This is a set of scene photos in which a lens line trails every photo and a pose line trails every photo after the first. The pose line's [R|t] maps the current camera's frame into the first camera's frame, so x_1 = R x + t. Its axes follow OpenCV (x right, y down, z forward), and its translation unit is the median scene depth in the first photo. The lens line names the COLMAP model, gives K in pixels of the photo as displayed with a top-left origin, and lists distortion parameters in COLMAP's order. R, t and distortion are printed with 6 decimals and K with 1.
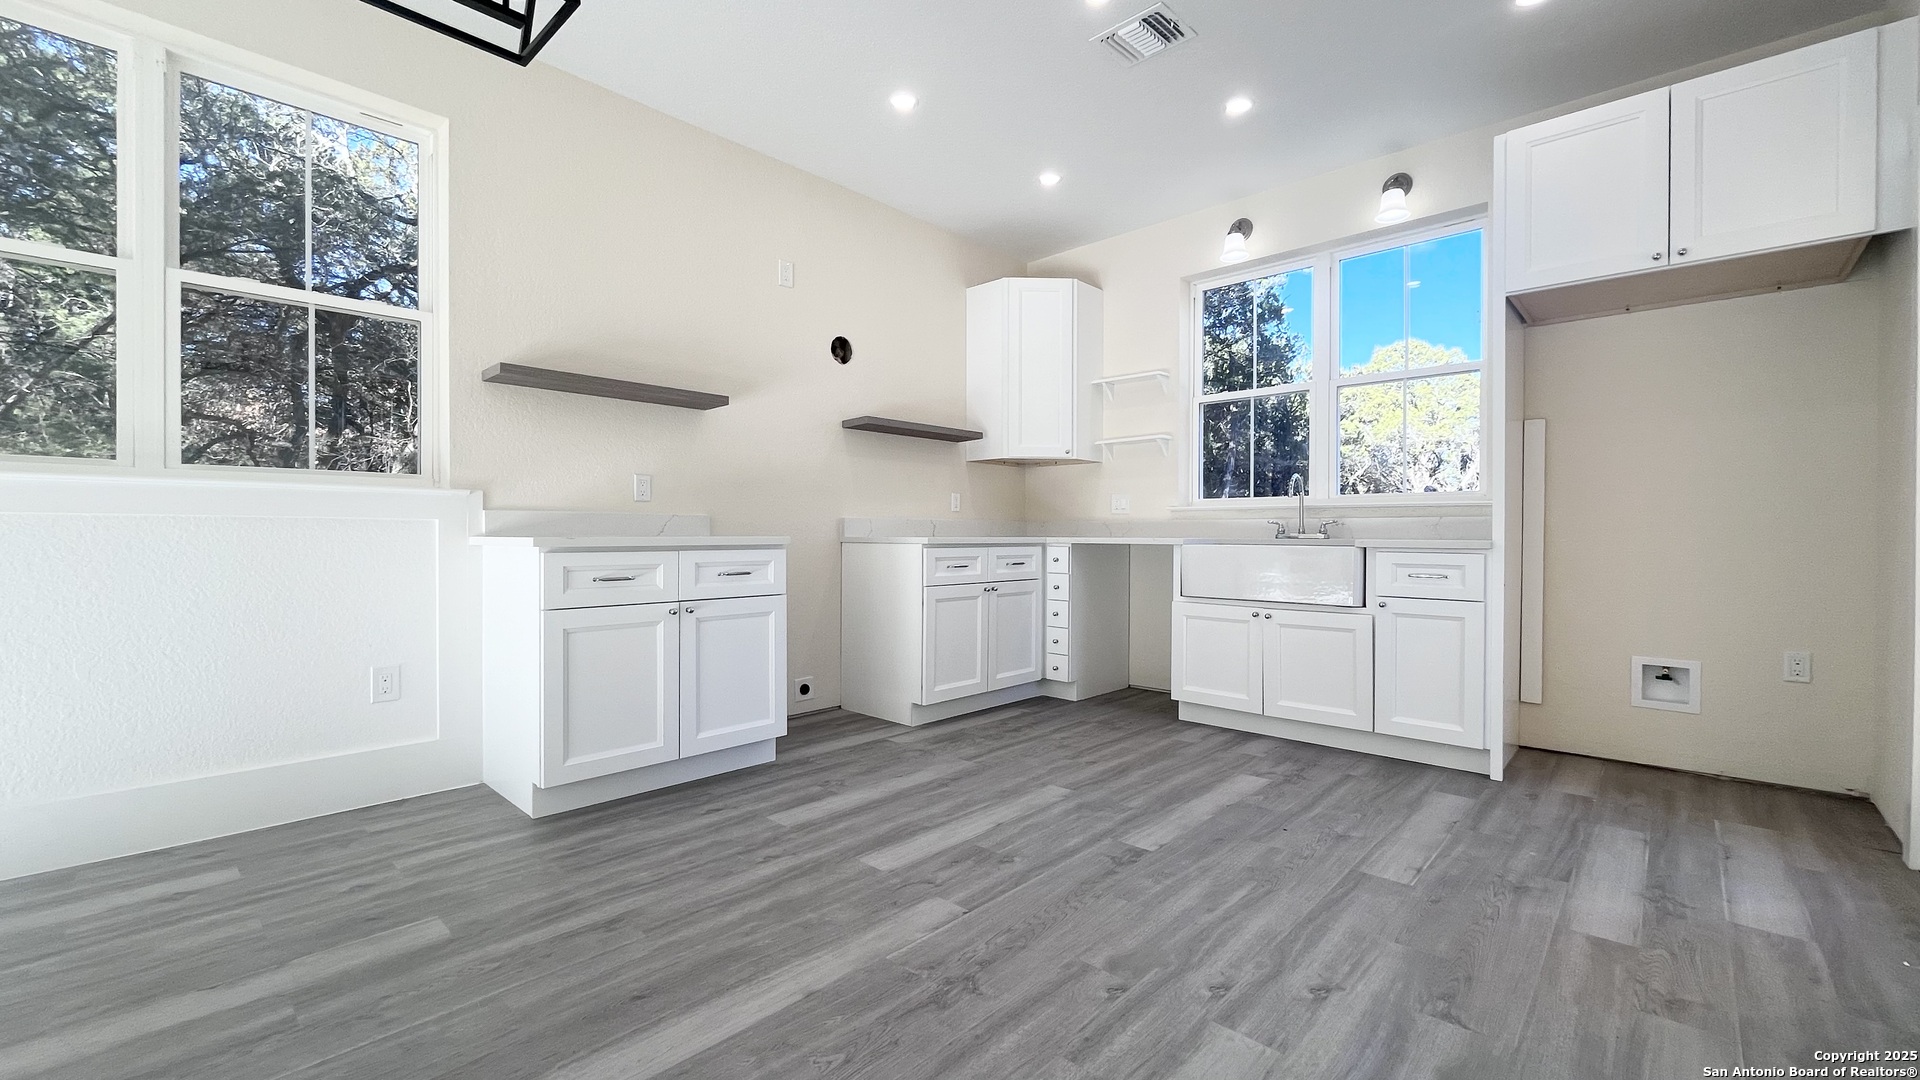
lens RADIAL K [[778.7, 0, 960.0], [0, 778.7, 540.0], [0, 0, 1]] dist [-0.001112, -0.001290]
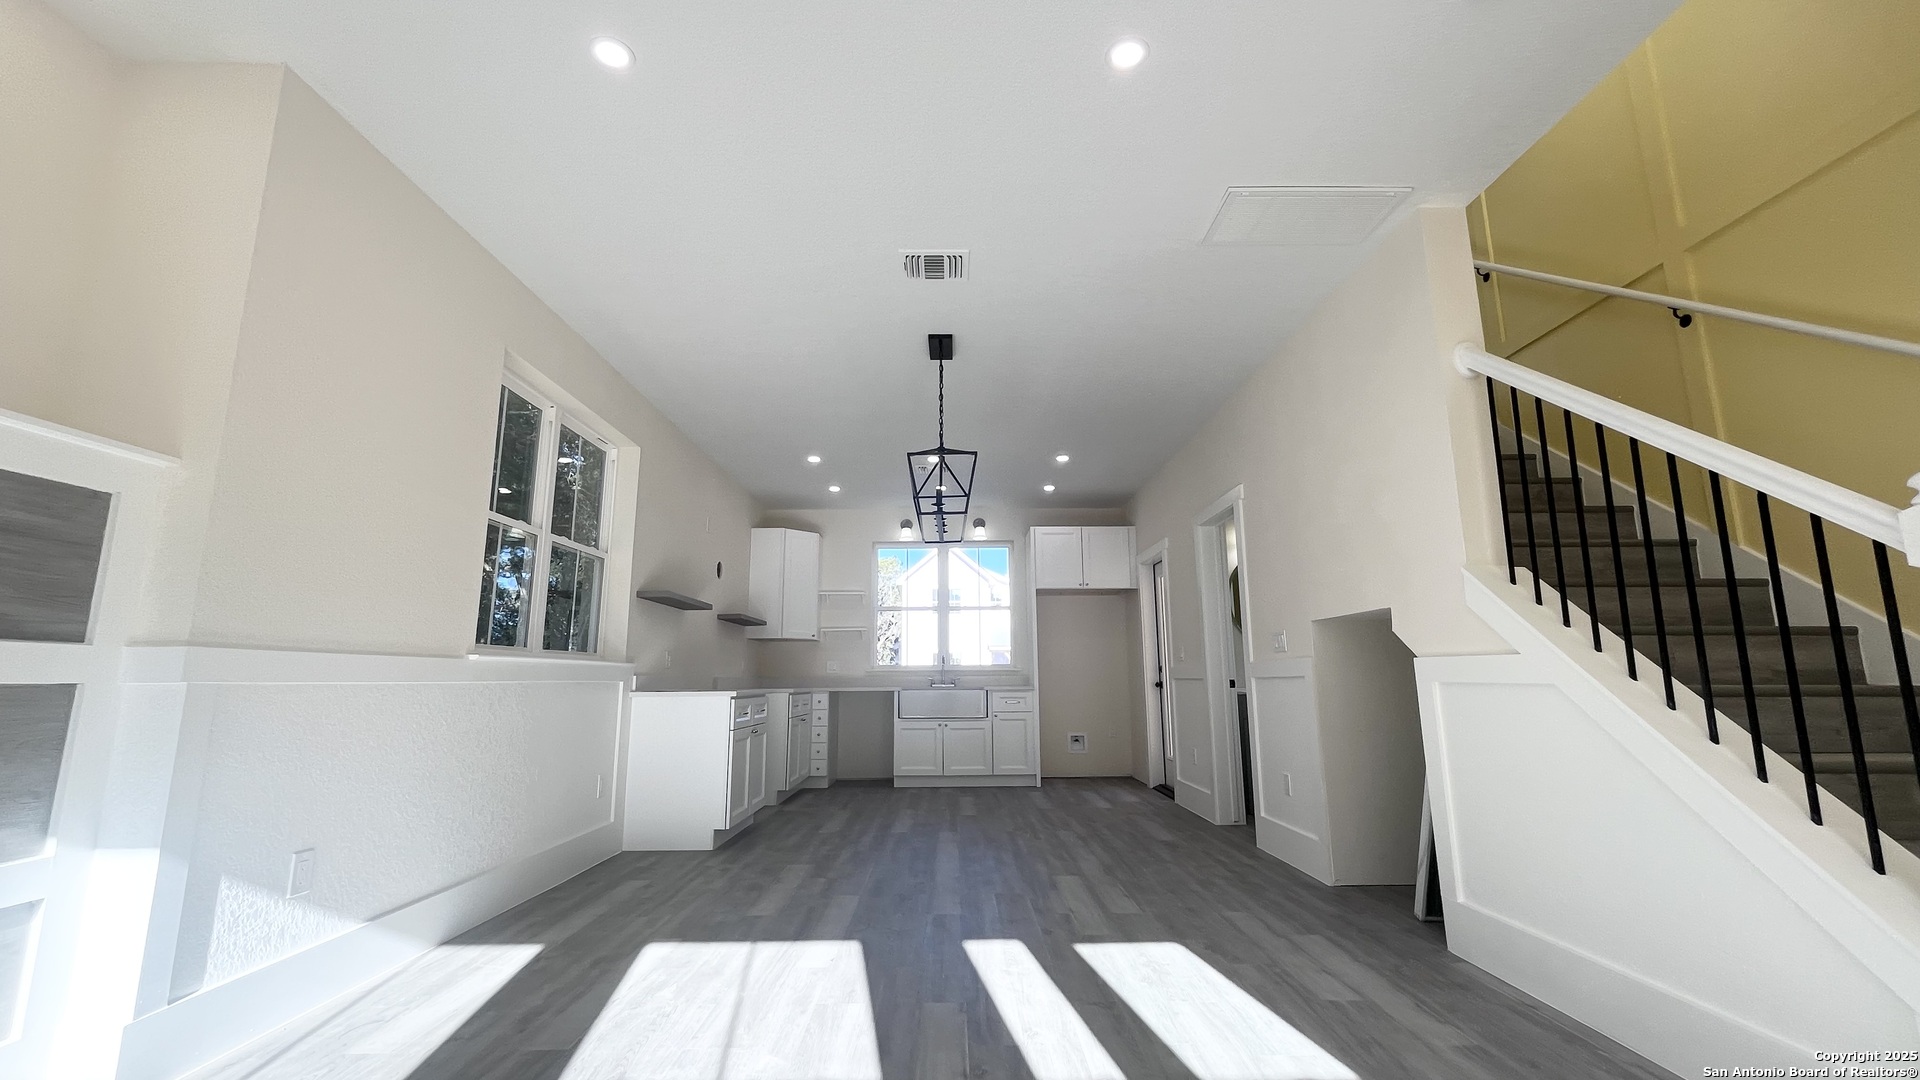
lens RADIAL K [[778.7, 0, 960.0], [0, 778.7, 540.0], [0, 0, 1]] dist [-0.001112, -0.001290]
pose [[0.724035, 0.114497, 0.680194, -1.278974], [0.015113, 0.983257, -0.181599, -0.011573], [-0.689597, 0.141764, 0.710182, -0.690720]]
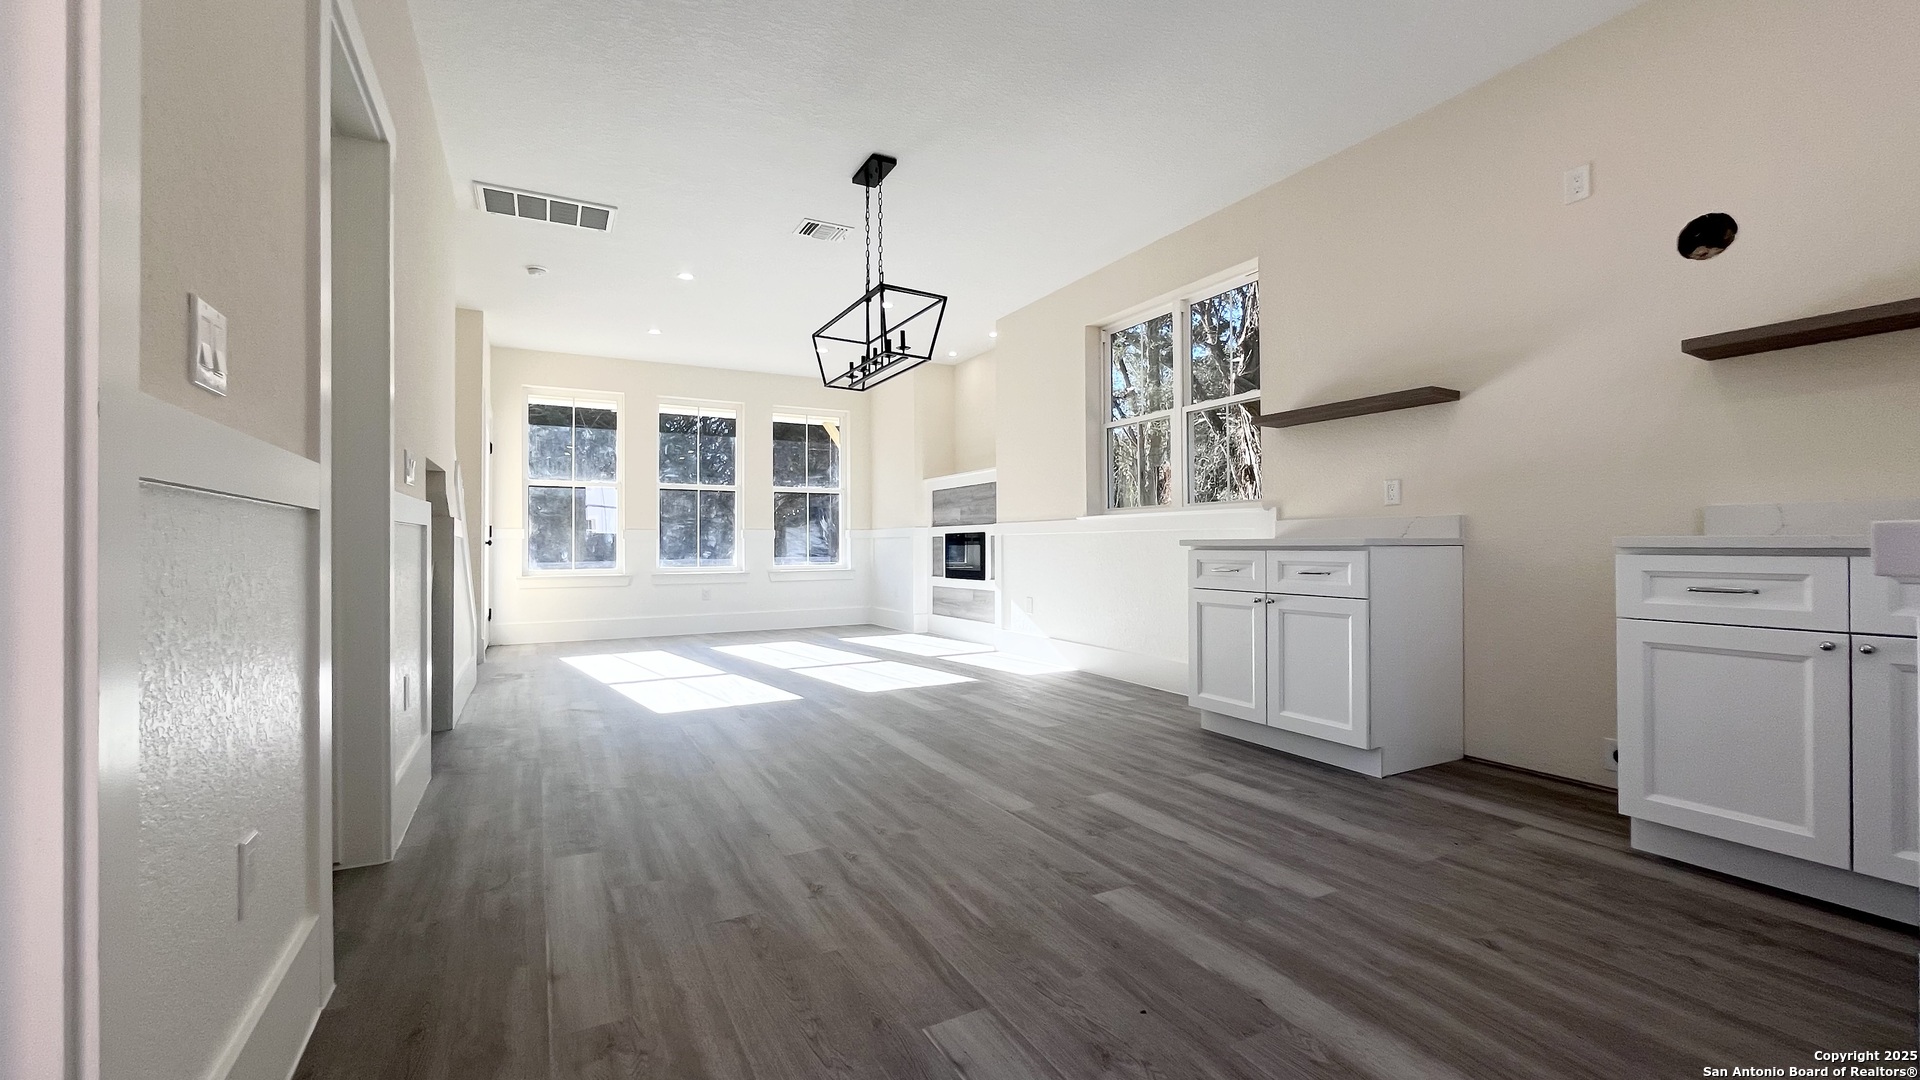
lens RADIAL K [[778.7, 0, 960.0], [0, 778.7, 540.0], [0, 0, 1]] dist [-0.001112, -0.001290]
pose [[-0.318297, -0.007279, -0.947963, 0.902598], [-0.005506, 0.999968, -0.005829, 0.007327], [0.947975, 0.003364, -0.318326, 0.915783]]
